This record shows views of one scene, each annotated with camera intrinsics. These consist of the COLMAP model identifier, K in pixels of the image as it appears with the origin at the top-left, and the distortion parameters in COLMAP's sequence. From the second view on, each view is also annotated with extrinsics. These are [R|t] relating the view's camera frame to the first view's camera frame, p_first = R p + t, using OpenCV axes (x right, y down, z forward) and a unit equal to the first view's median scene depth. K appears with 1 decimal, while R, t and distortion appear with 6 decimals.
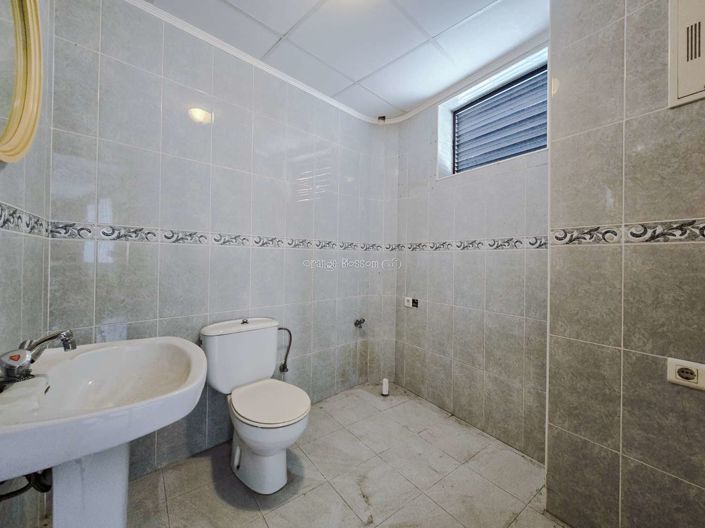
lens RADIAL K [[289.8, 0, 352.2], [0, 289.8, 258.1], [0, 0, 1]] dist [-0.003703, -0.001023]
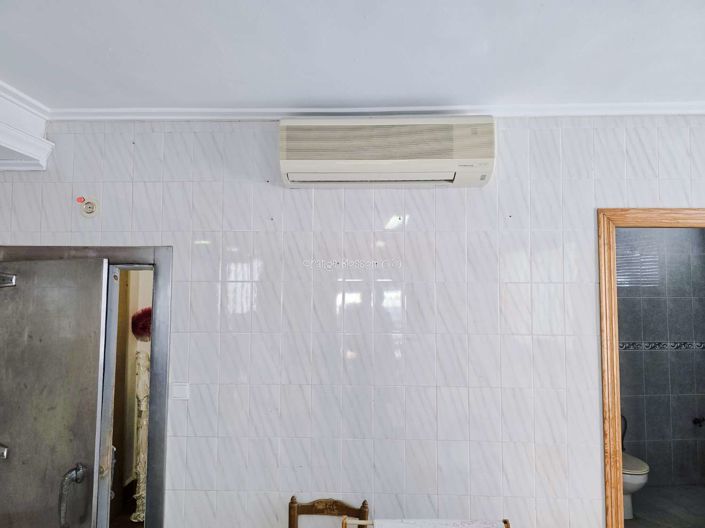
lens RADIAL K [[480.6, 0, 352.9], [0, 480.6, 266.8], [0, 0, 1]] dist [0.050319, -0.028996]
pose [[0.799208, -0.038217, -0.599838, 0.169544], [0.007106, 0.998508, -0.054148, -0.367826], [0.601013, 0.039013, 0.798287, -1.771716]]
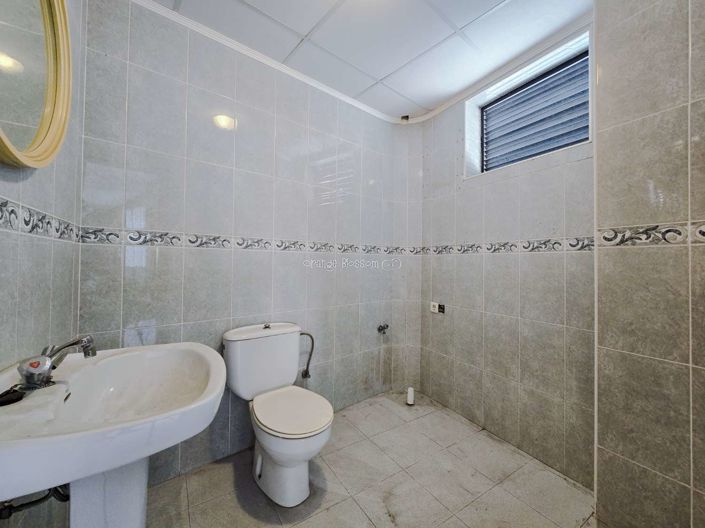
lens RADIAL K [[289.8, 0, 352.4], [0, 289.8, 257.9], [0, 0, 1]] dist [-0.003703, -0.001023]
pose [[0.997335, -0.004201, -0.072833, -0.008448], [0.003259, 0.999910, -0.013051, -0.000295], [0.072881, 0.012779, 0.997259, 0.036670]]
